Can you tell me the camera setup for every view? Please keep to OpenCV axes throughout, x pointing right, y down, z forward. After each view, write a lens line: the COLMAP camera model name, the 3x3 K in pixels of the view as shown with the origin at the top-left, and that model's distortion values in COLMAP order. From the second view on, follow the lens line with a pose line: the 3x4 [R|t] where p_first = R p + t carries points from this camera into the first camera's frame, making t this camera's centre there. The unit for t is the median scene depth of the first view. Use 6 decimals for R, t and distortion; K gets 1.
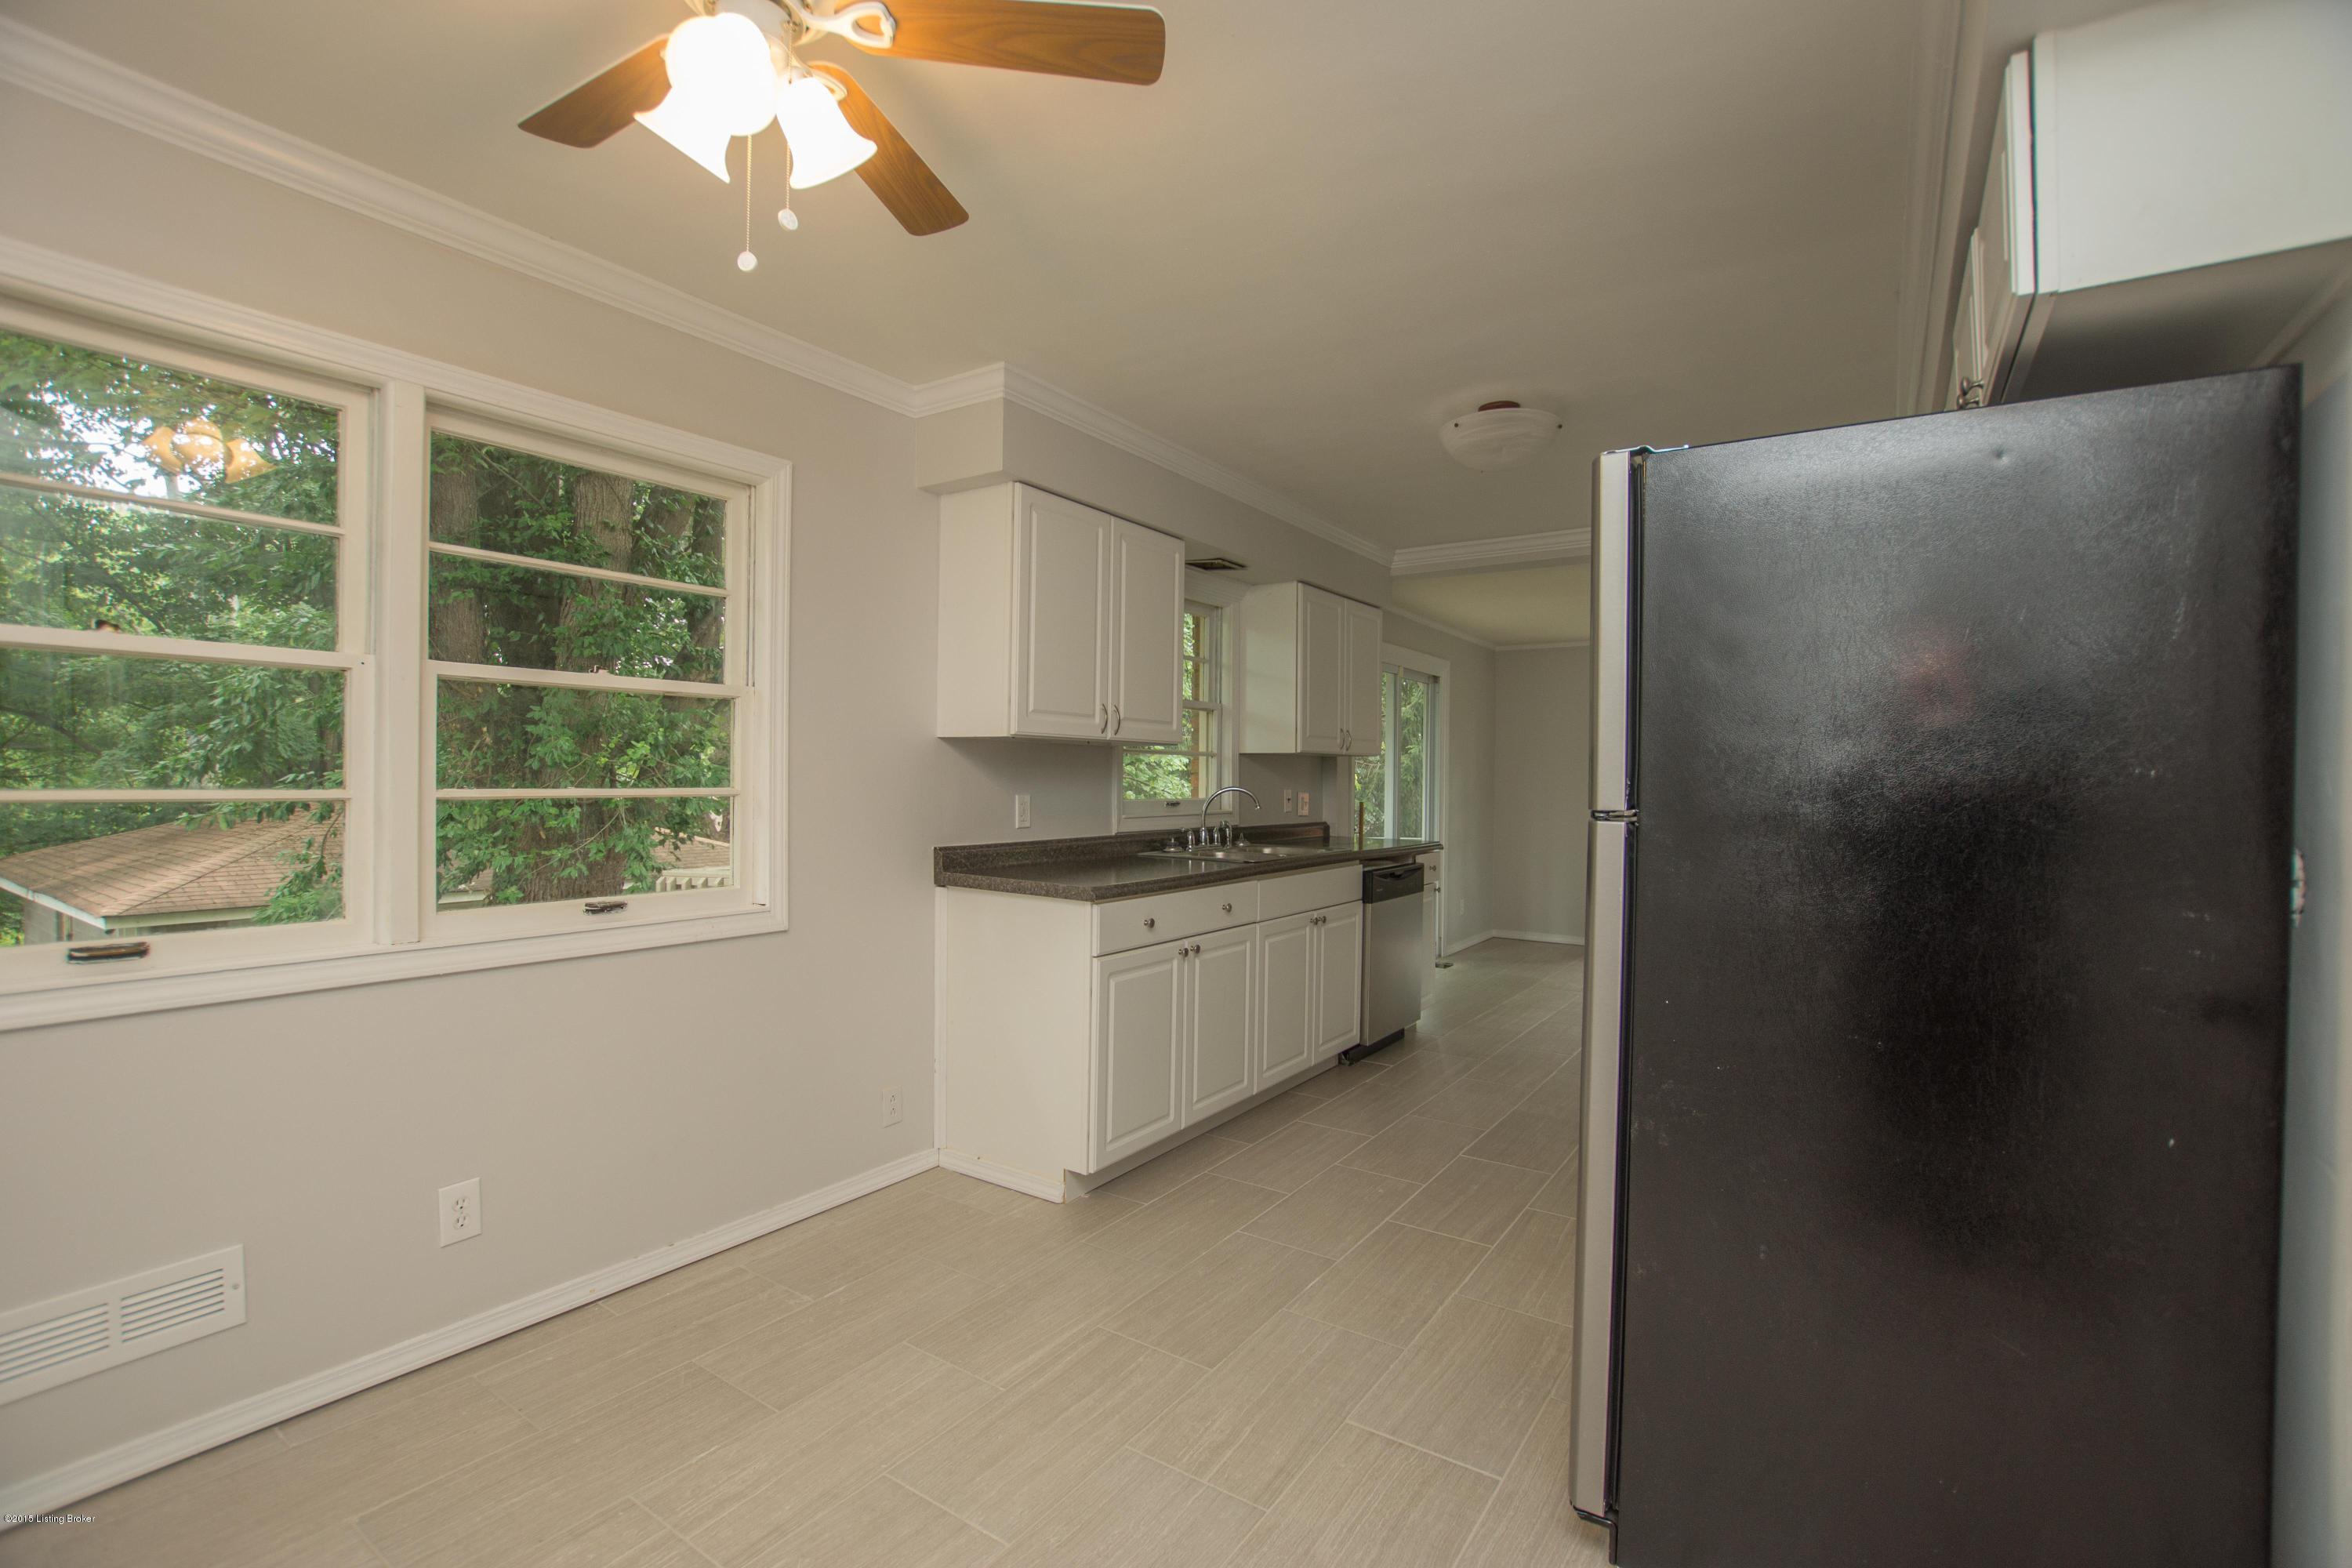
lens RADIAL K [[1046.5, 0, 1176.0], [0, 1046.5, 784.0], [0, 0, 1]] dist [-0.033650, 0.000736]
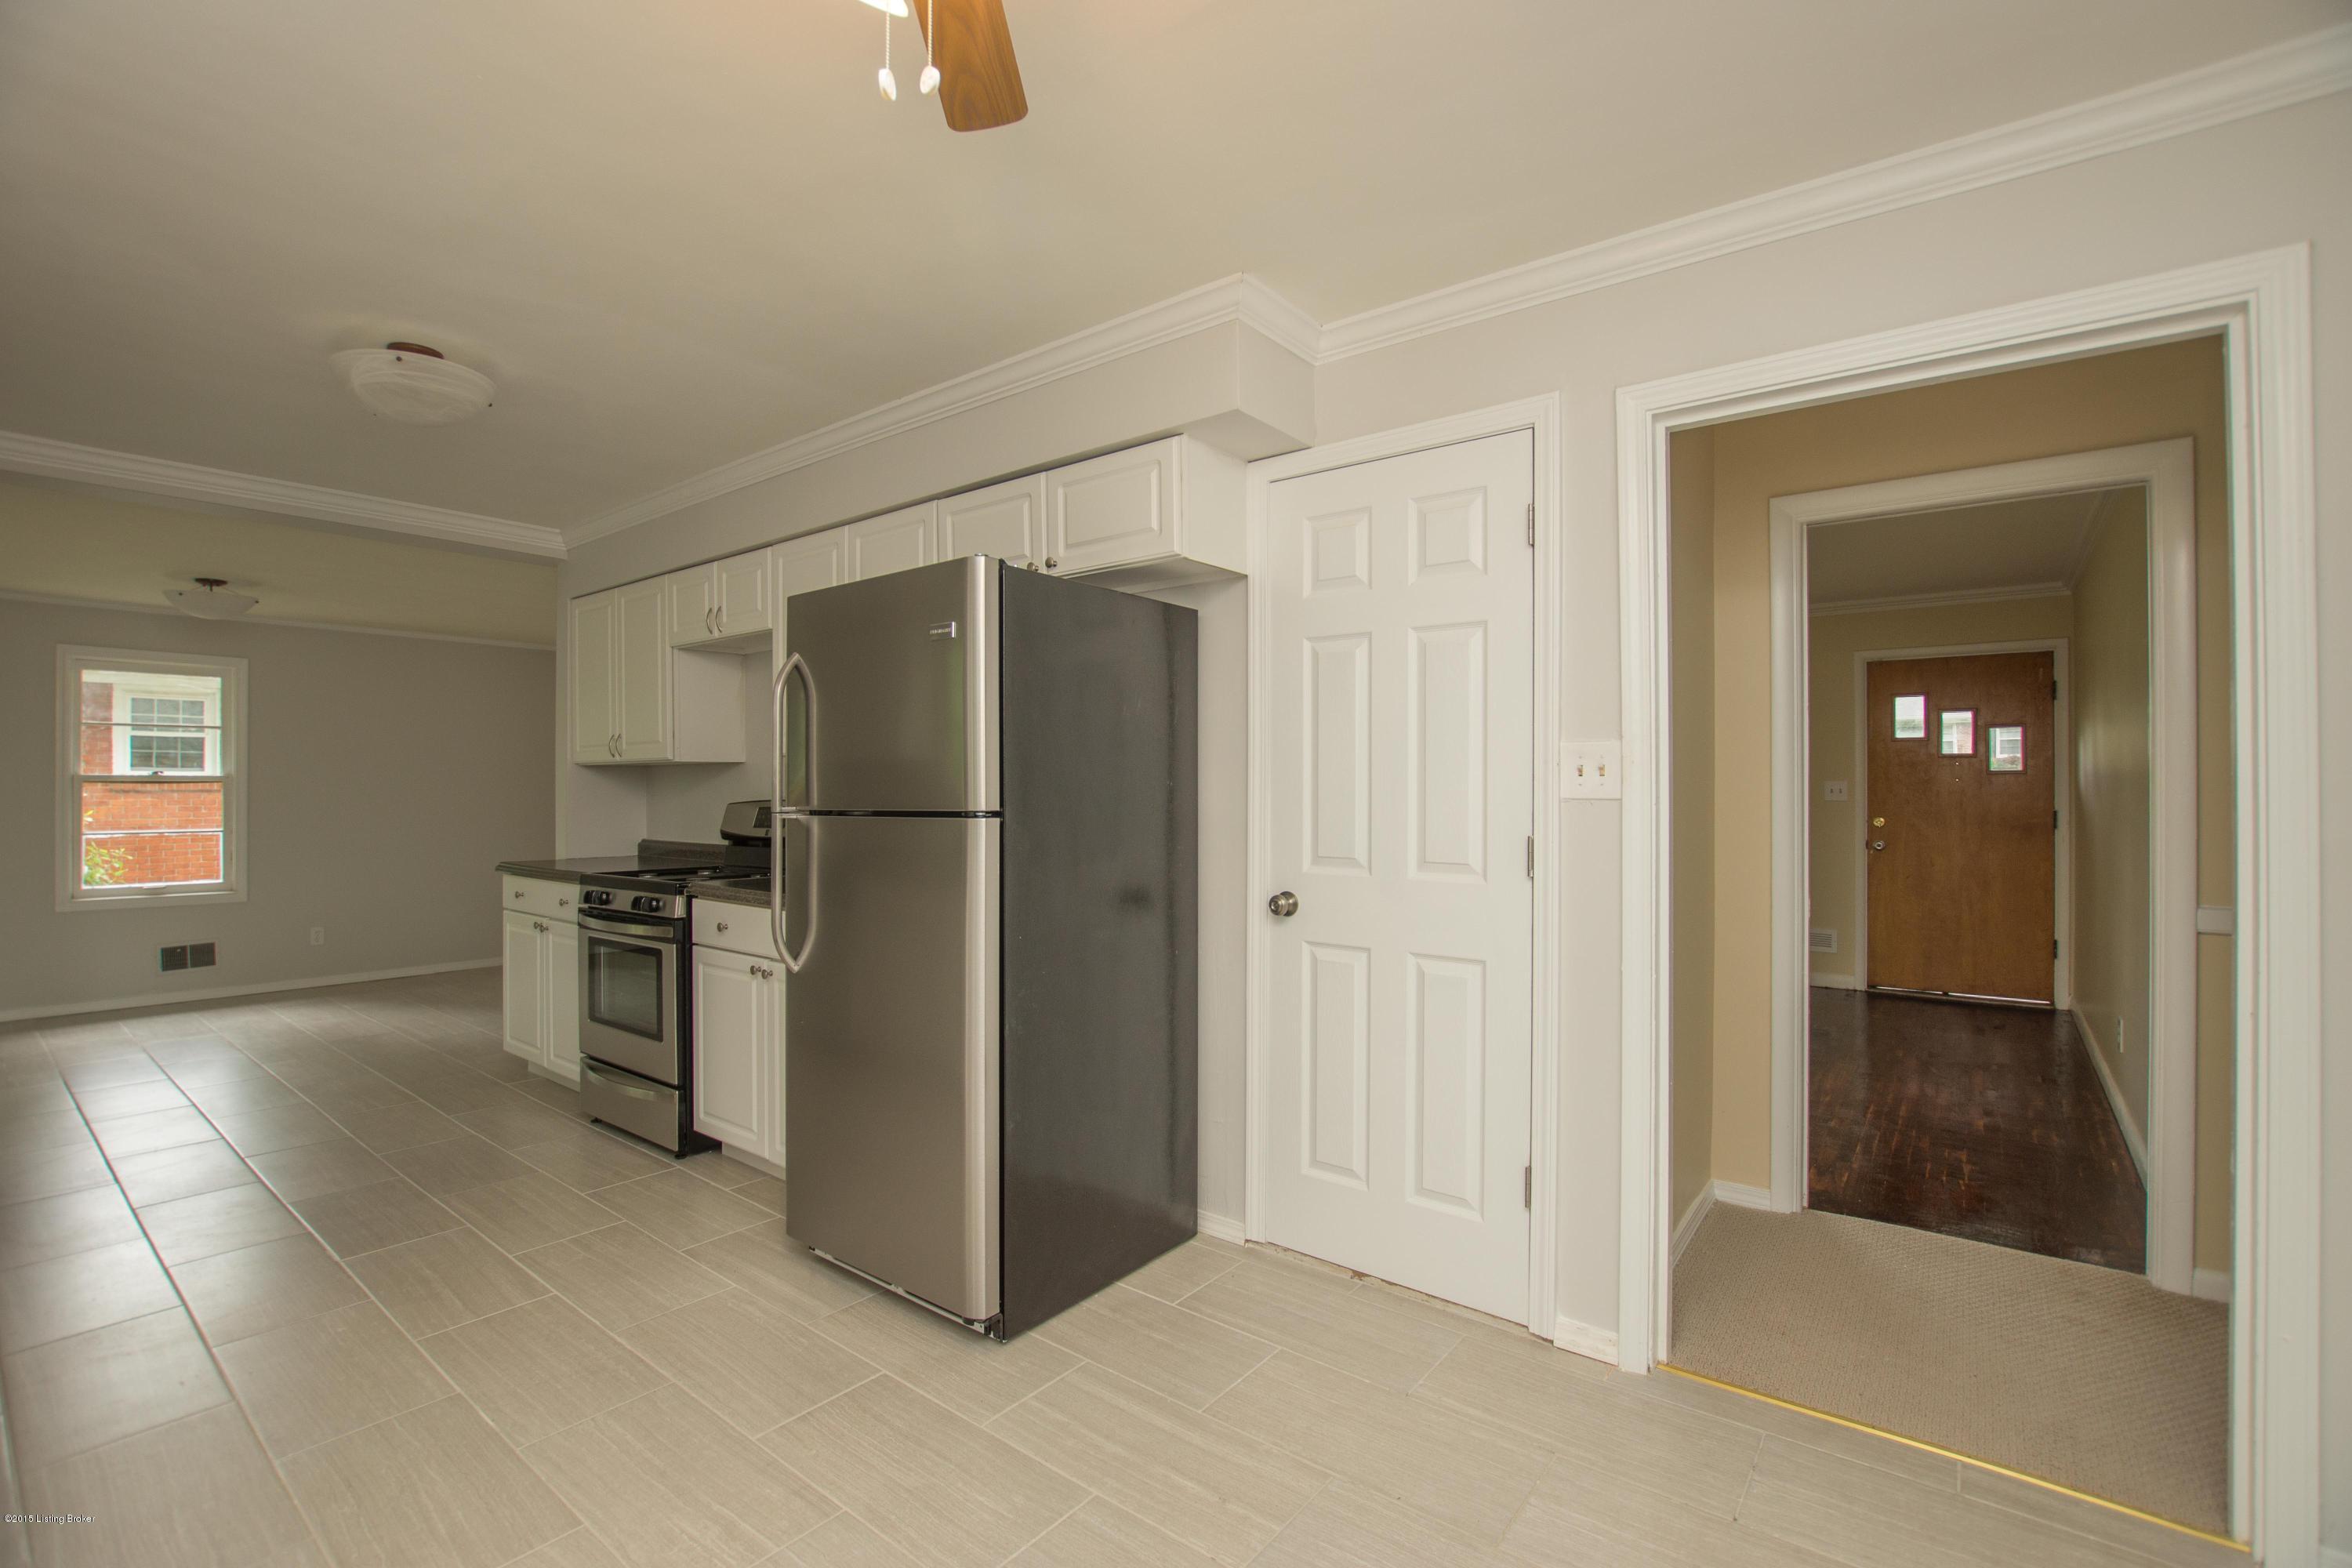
lens RADIAL K [[1046.5, 0, 1176.0], [0, 1046.5, 784.0], [0, 0, 1]] dist [-0.033650, 0.000736]
pose [[0.060986, -0.001227, 0.998138, -0.592801], [0.007420, 0.999972, 0.000776, -0.005927], [-0.998111, 0.007358, 0.060993, 0.398260]]
